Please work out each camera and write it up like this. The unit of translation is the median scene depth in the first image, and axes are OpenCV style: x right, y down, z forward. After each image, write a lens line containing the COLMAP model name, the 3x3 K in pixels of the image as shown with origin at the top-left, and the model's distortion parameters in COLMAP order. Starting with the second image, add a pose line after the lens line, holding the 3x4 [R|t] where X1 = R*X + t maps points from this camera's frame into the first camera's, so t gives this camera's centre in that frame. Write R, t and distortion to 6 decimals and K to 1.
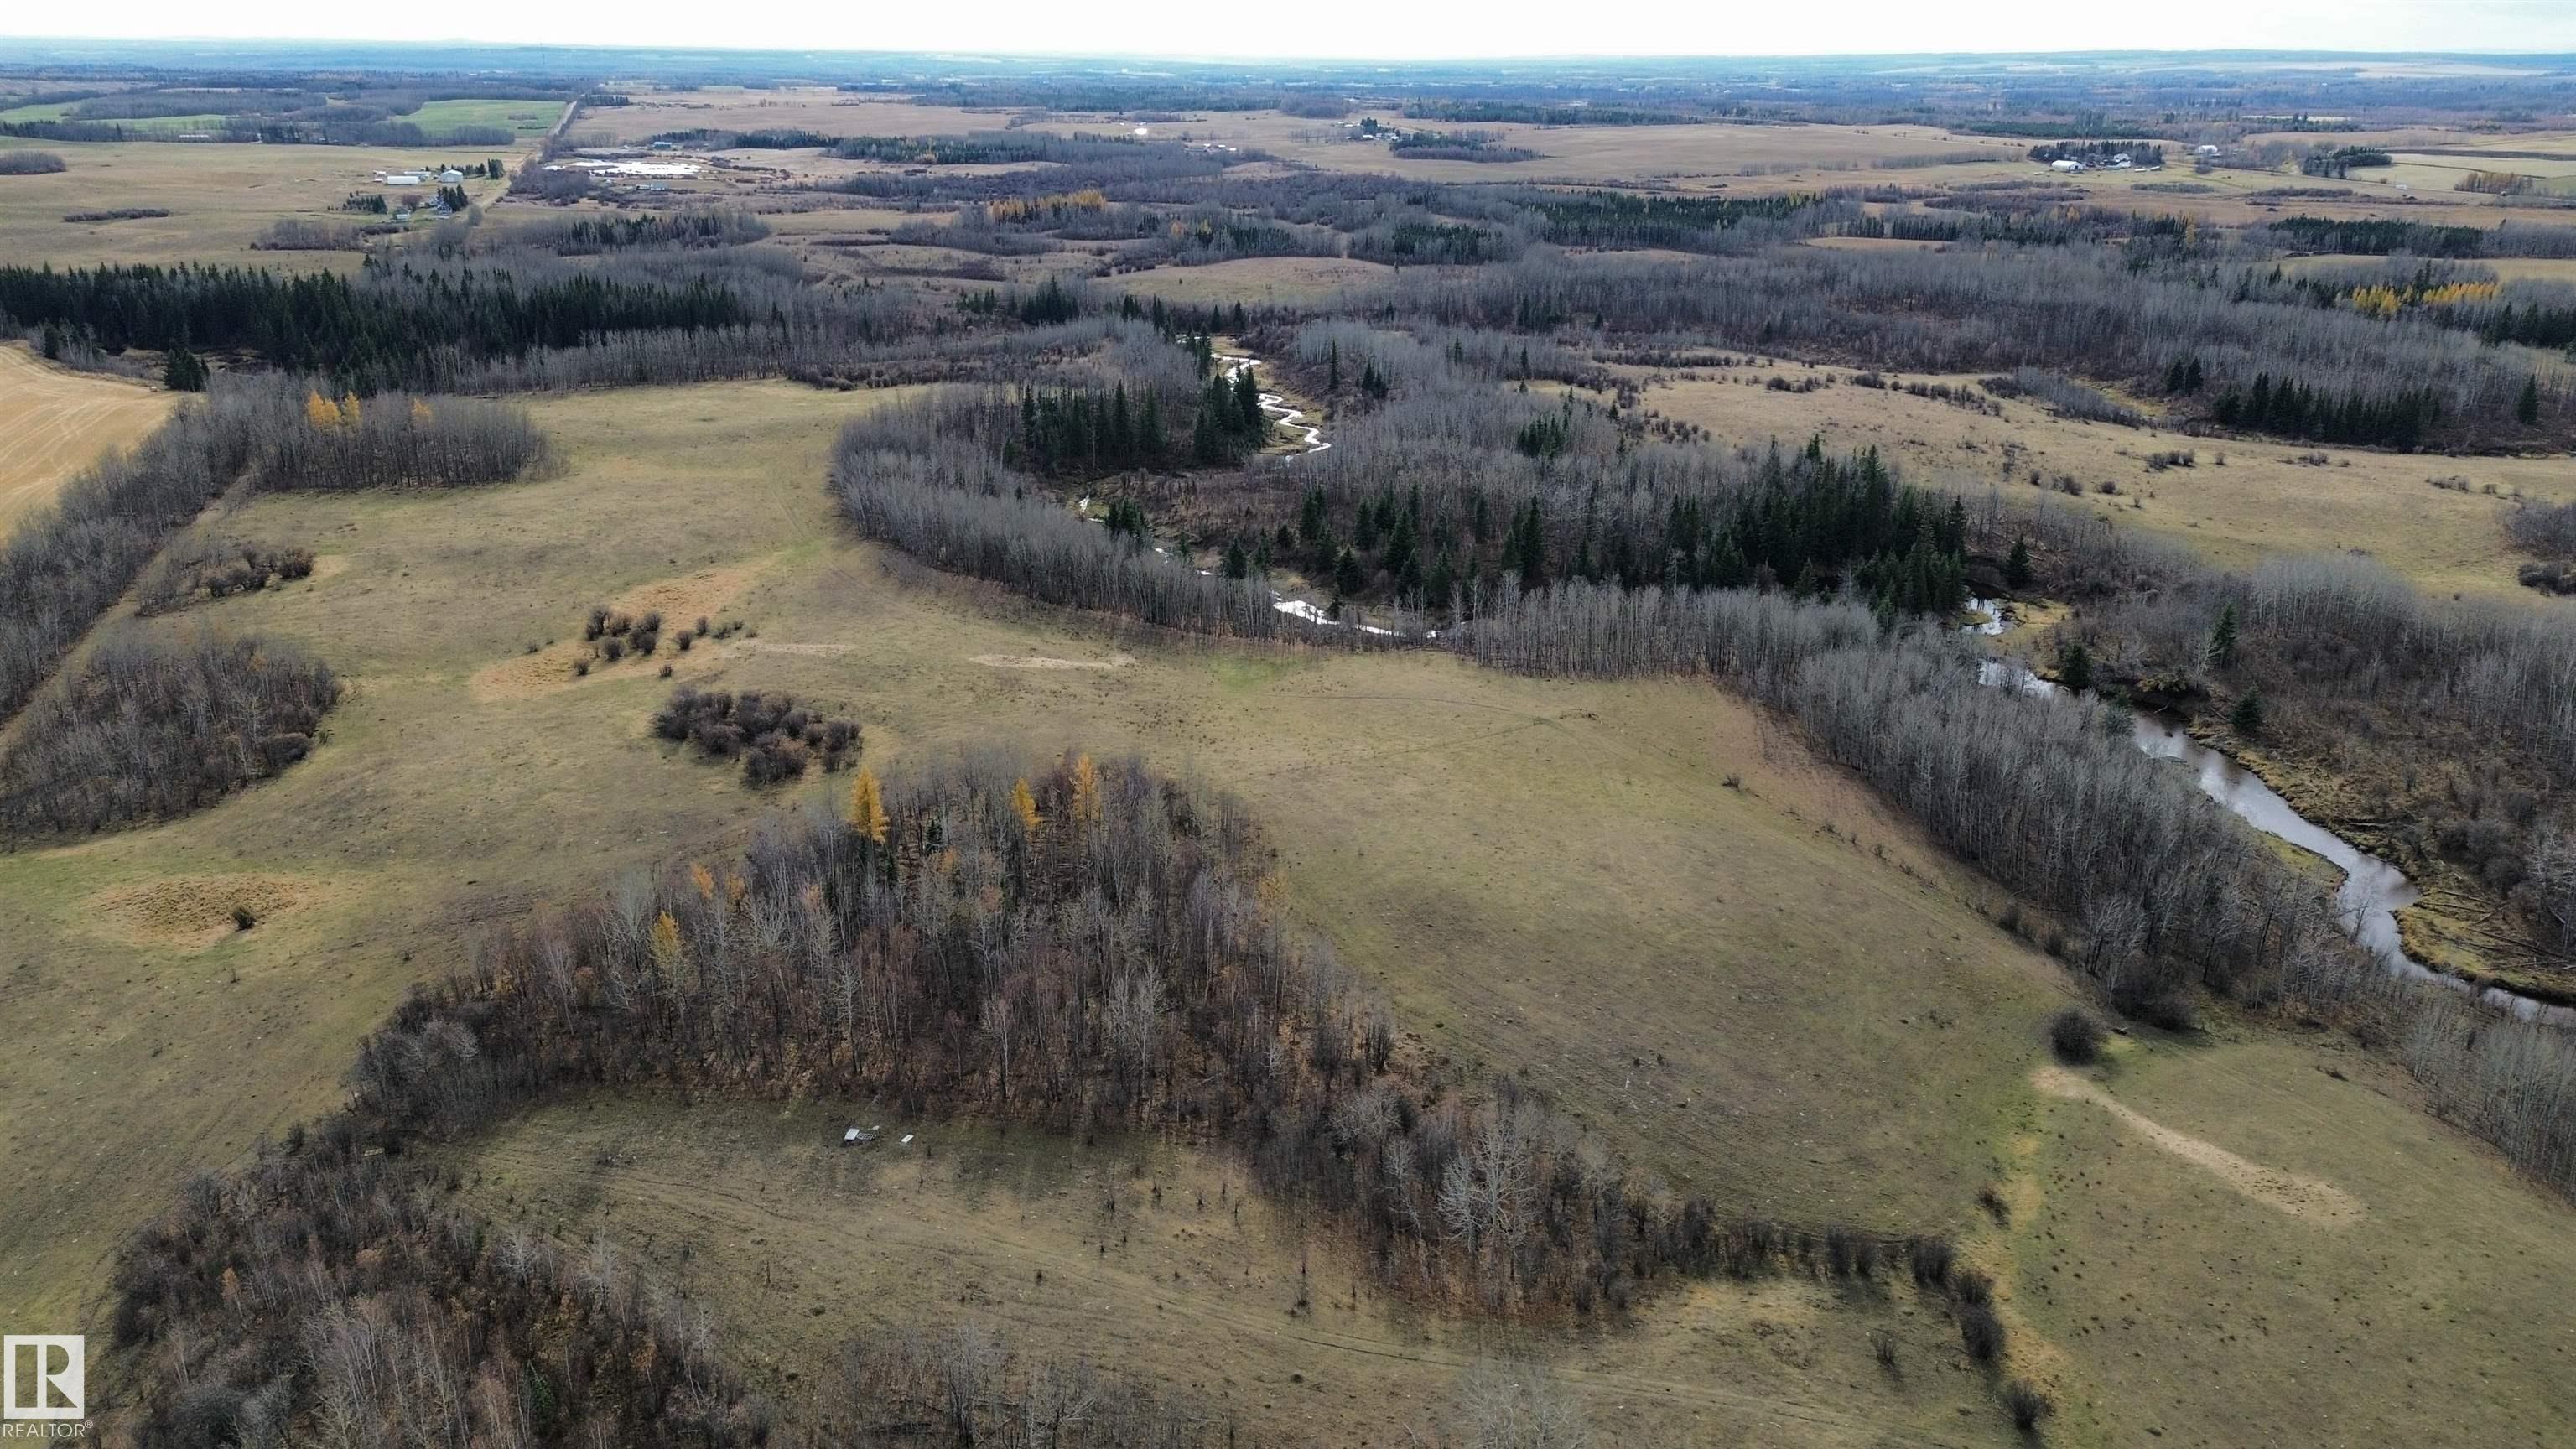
lens RADIAL K [[1836.1, 0, 1296.5], [0, 1836.1, 720.5], [0, 0, 1]] dist [0.076105, -0.071823]
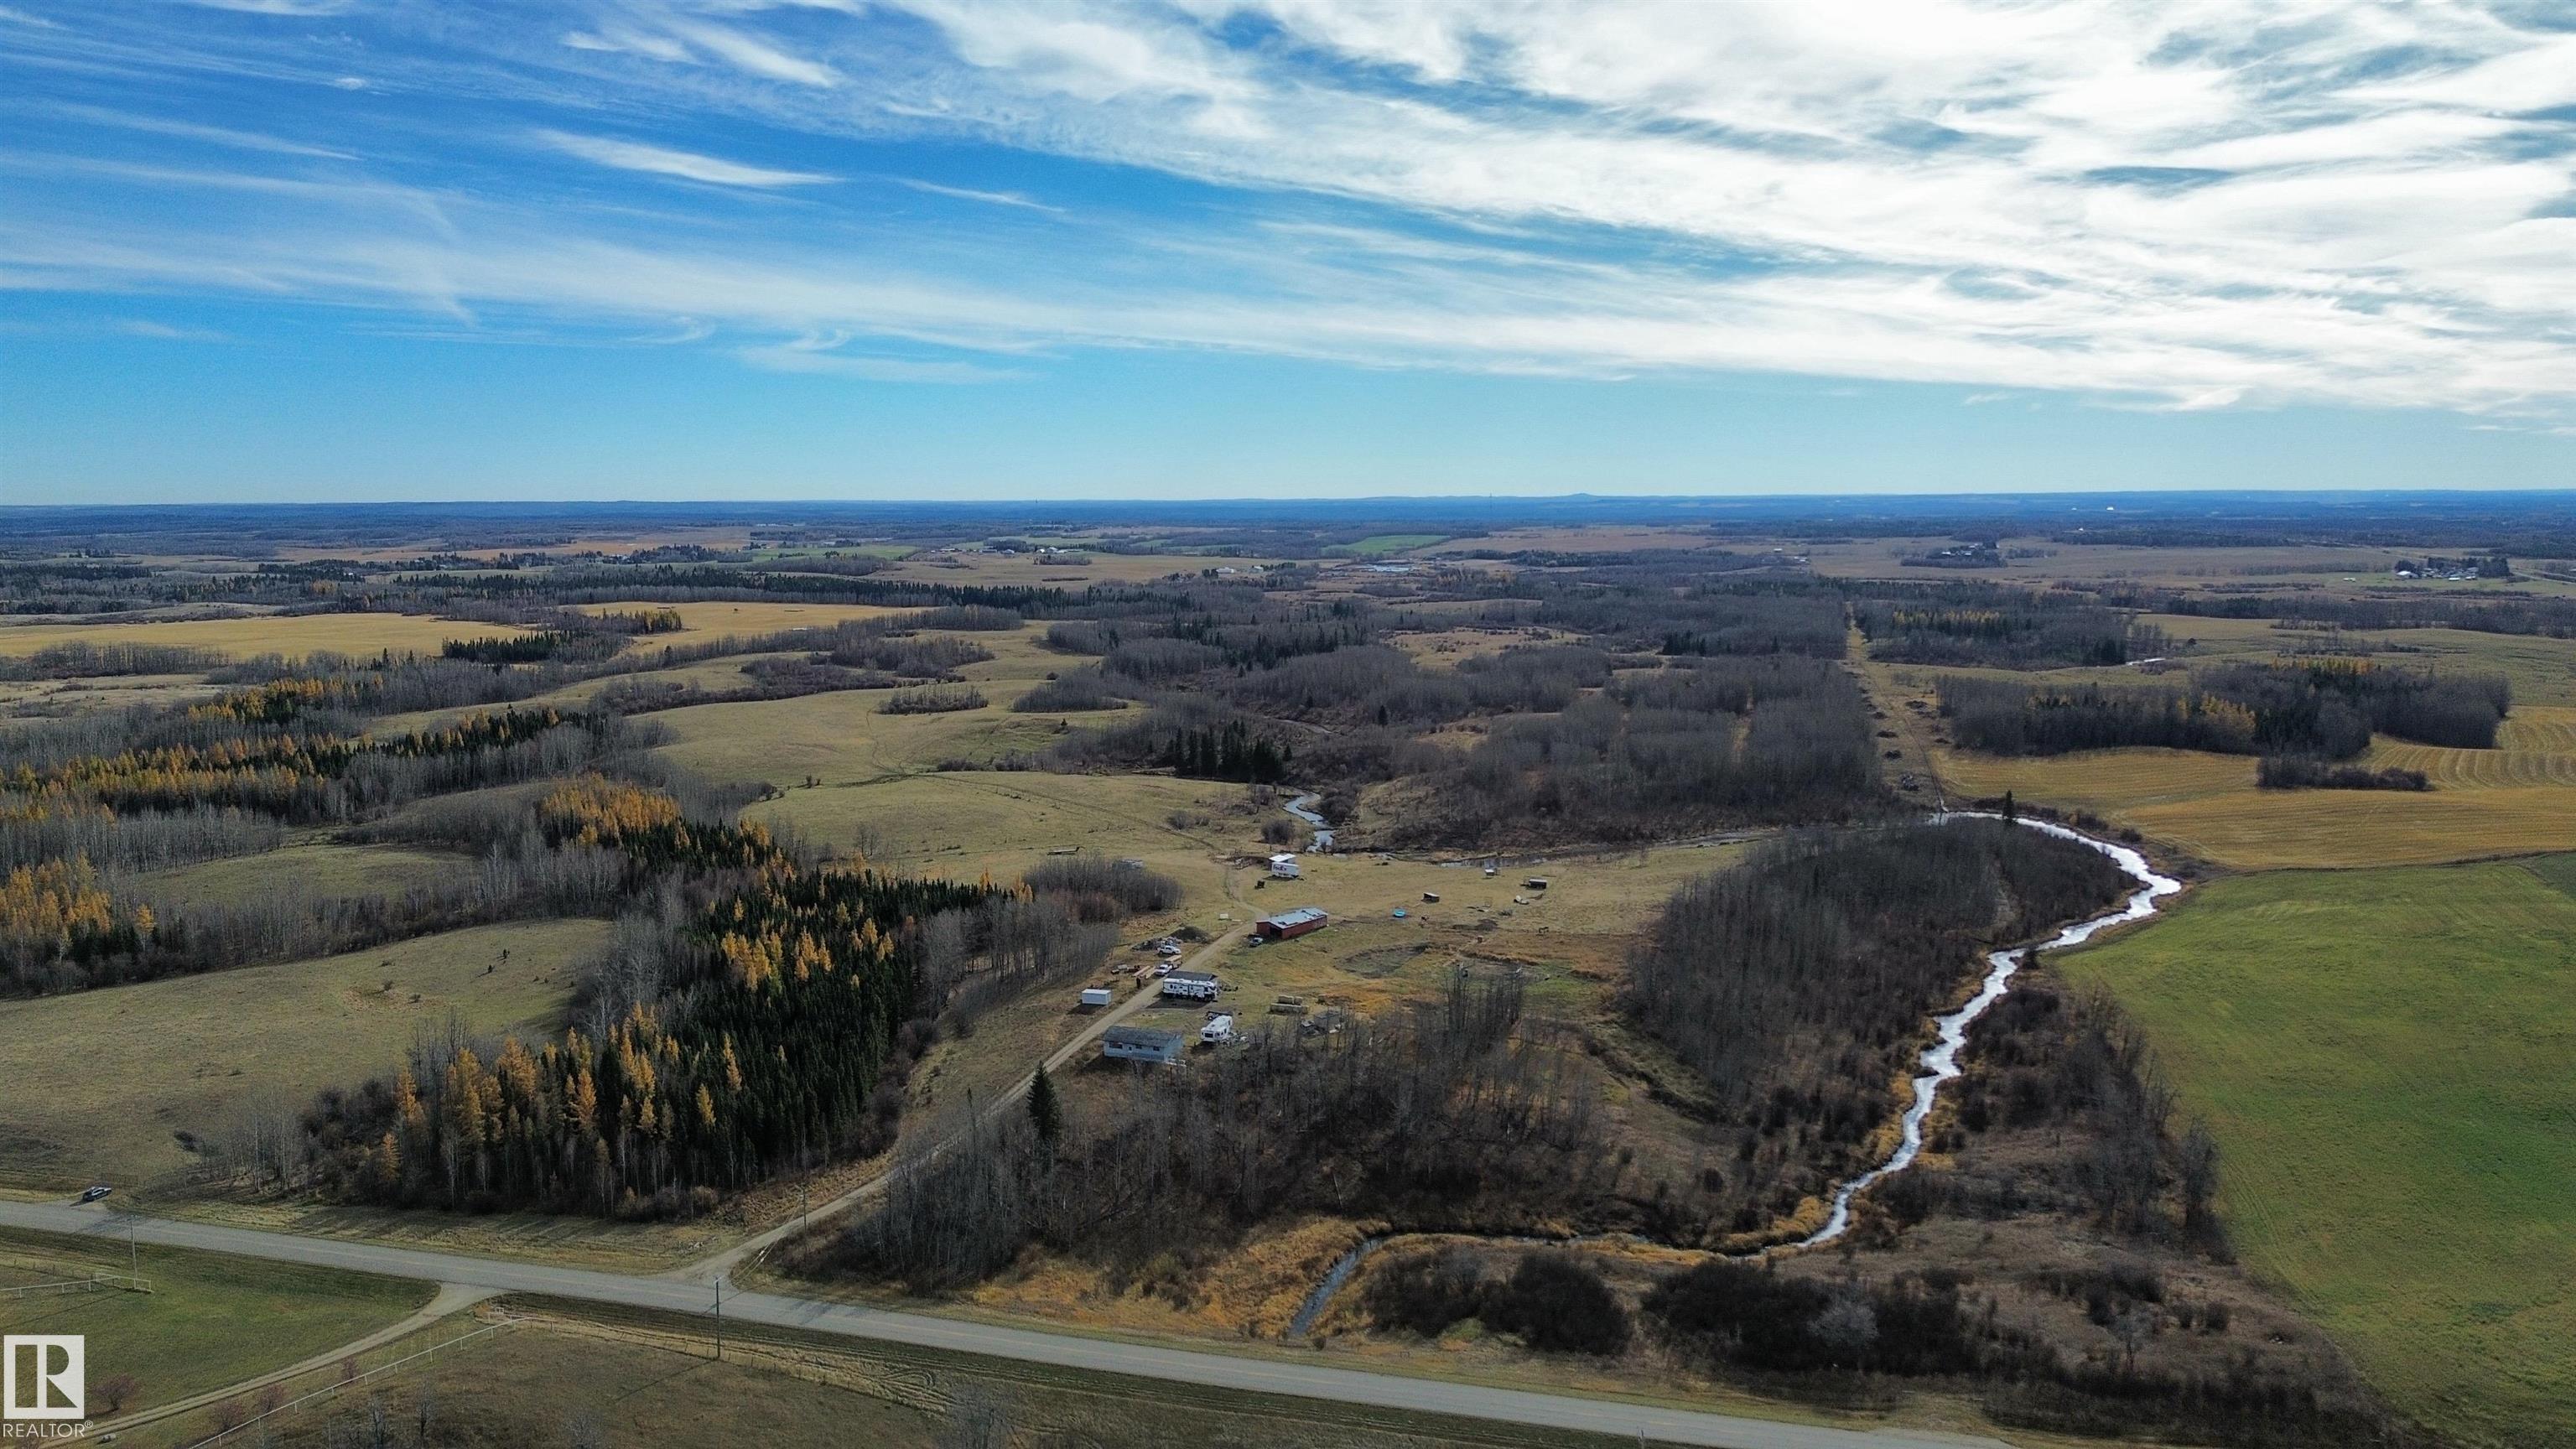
lens RADIAL K [[1836.1, 0, 1306.9], [0, 1836.1, 744.7], [0, 0, 1]] dist [0.076105, -0.071823]
pose [[0.844639, 0.059872, -0.531978, 0.473691], [-0.171048, 0.971819, -0.162204, 0.133854], [0.507275, 0.227997, 0.831077, -0.361723]]
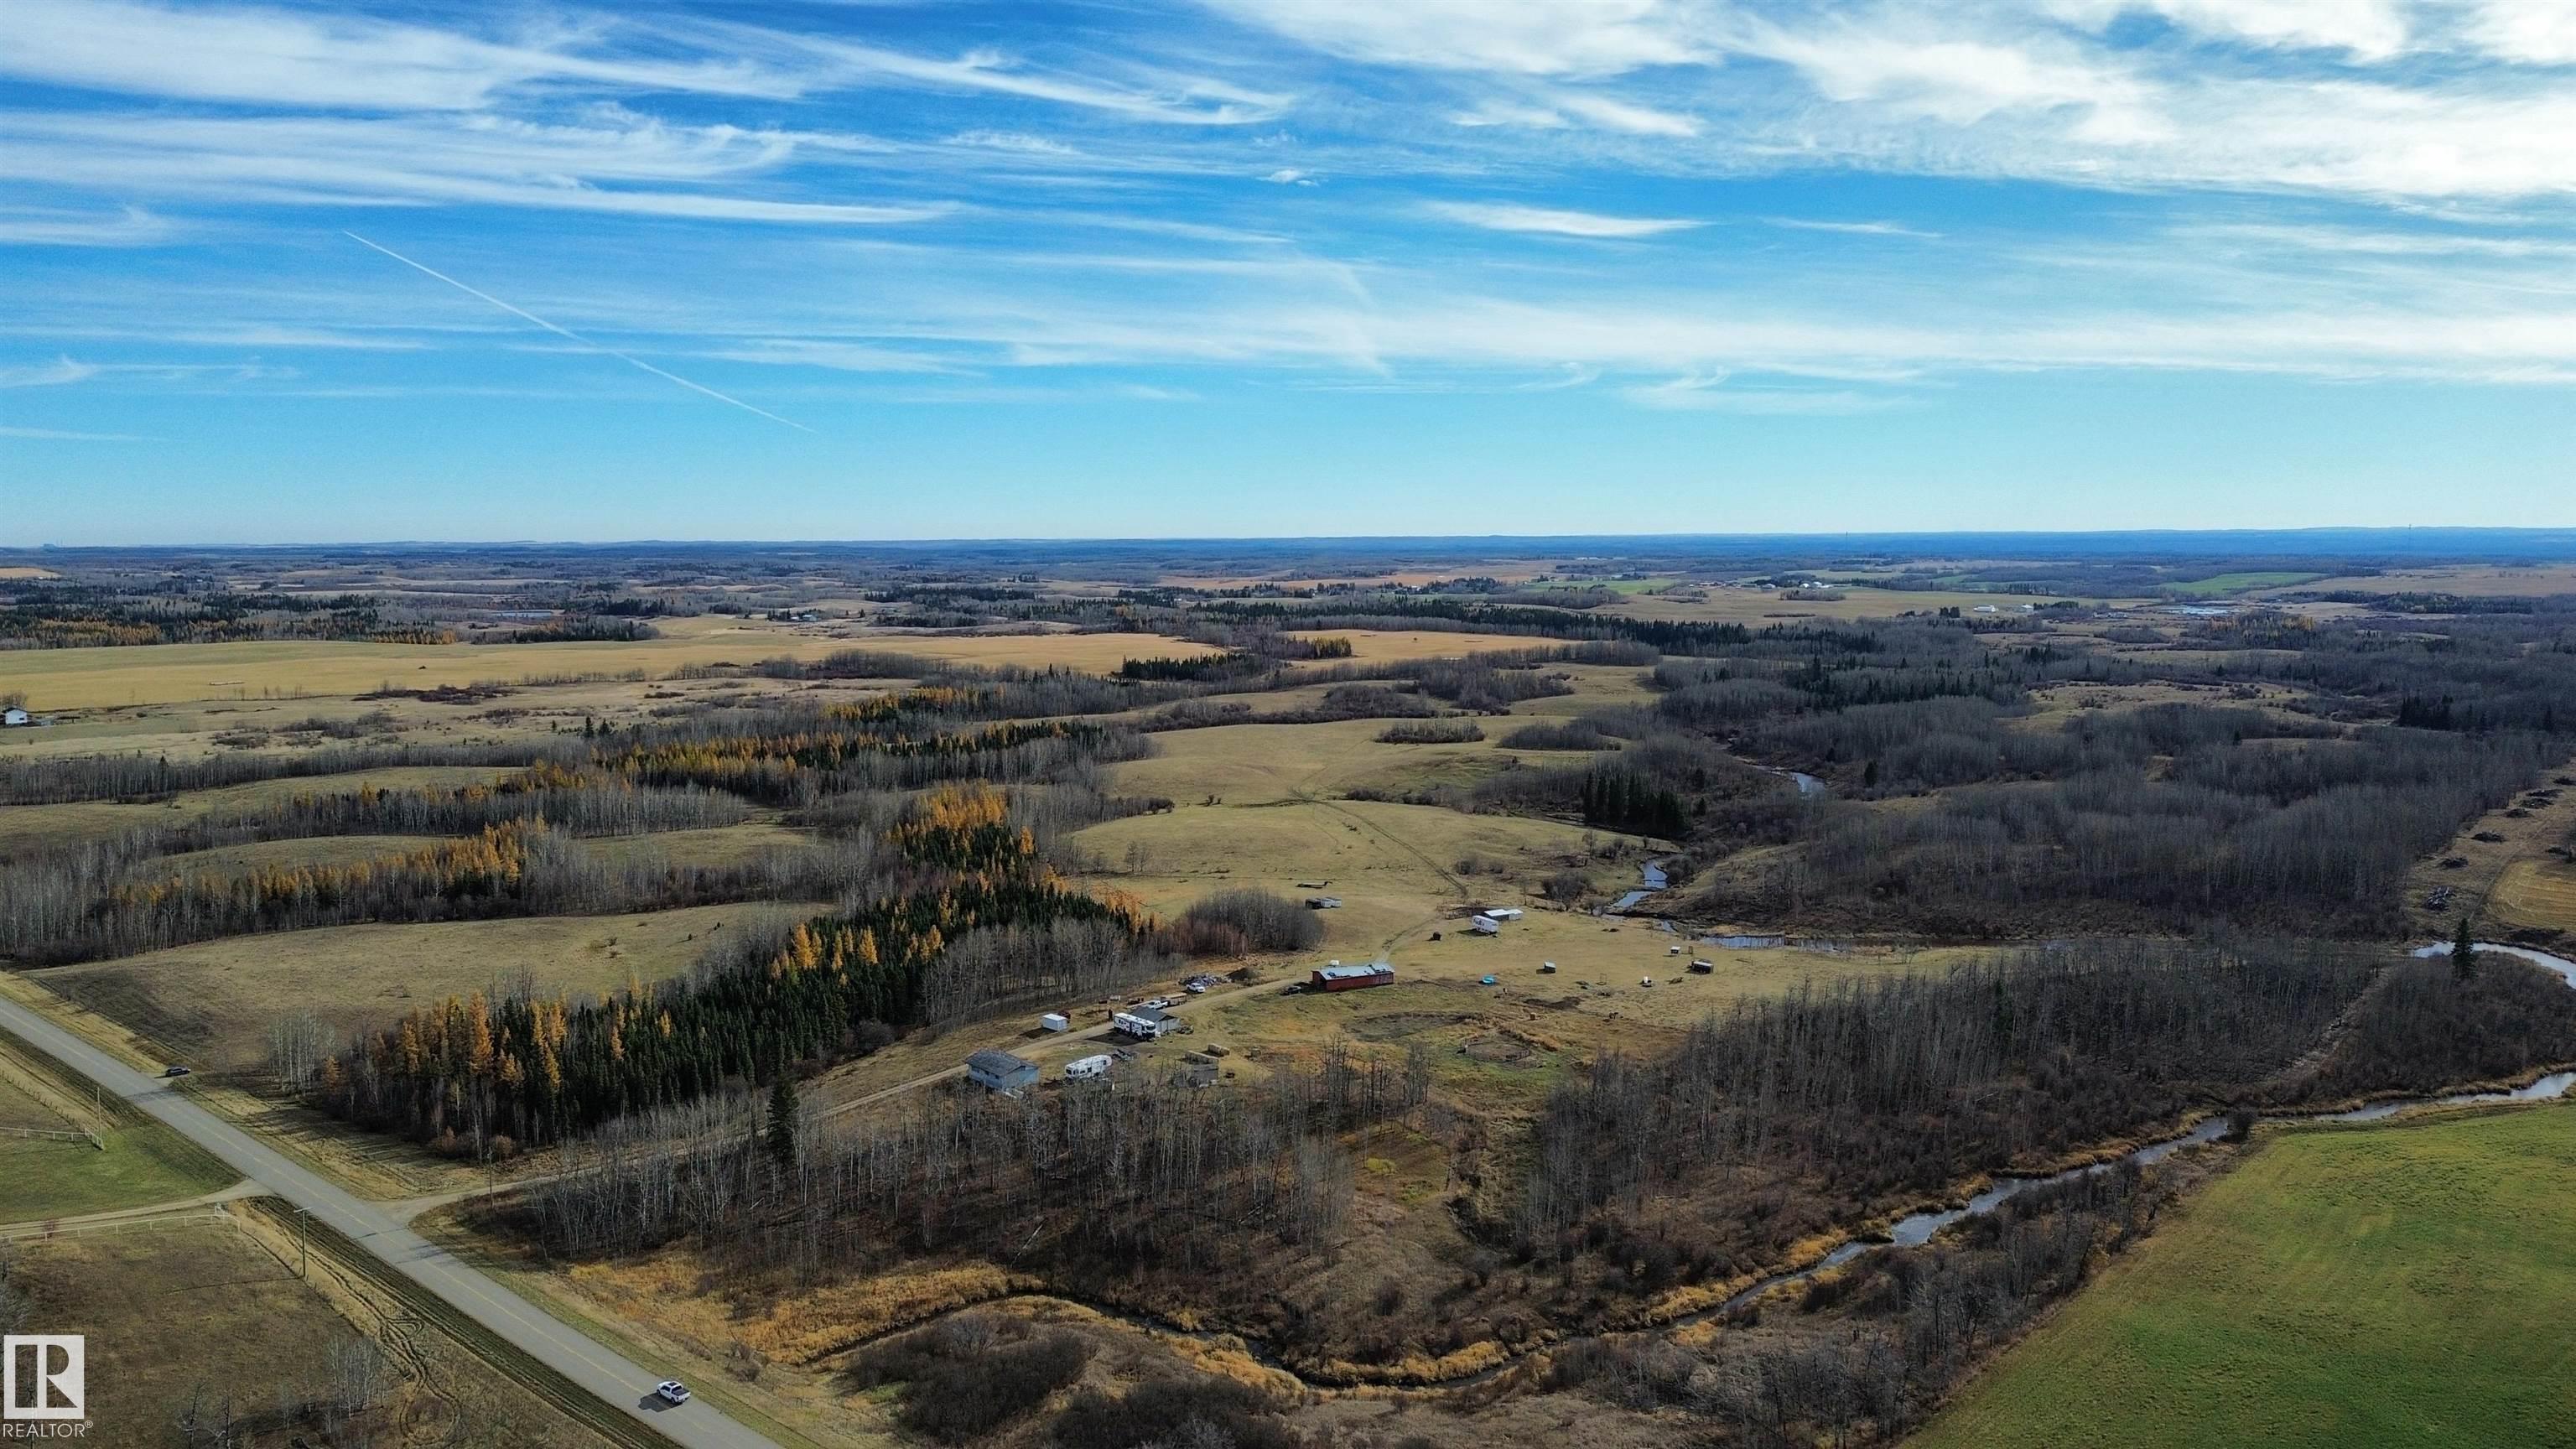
lens RADIAL K [[1836.1, 0, 1292.1], [0, 1836.1, 670.5], [0, 0, 1]] dist [0.076105, -0.071823]
pose [[0.510555, 0.055675, -0.858041, 0.545264], [-0.286120, 0.952034, -0.108475, 0.106498], [0.810845, 0.300885, 0.501995, -0.287168]]
